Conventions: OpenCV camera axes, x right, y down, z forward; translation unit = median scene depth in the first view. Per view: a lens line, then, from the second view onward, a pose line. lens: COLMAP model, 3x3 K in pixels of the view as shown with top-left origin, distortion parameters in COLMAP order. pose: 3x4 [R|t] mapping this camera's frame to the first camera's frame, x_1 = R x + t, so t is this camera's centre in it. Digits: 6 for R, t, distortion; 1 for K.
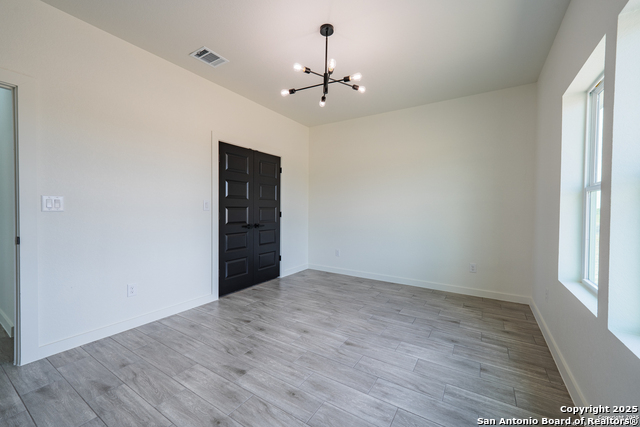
lens RADIAL K [[259.7, 0, 316.8], [0, 259.7, 212.6], [0, 0, 1]] dist [0.002253, 0.000699]
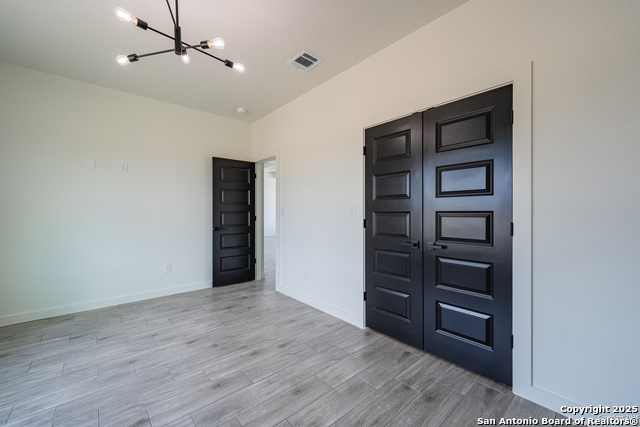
lens RADIAL K [[259.7, 0, 316.8], [0, 259.7, 212.6], [0, 0, 1]] dist [0.002253, 0.000699]
pose [[-0.284809, -0.002224, -0.958582, 0.590270], [-0.018422, 0.999825, 0.003154, -0.026918], [0.958407, 0.018557, -0.284801, 1.521486]]
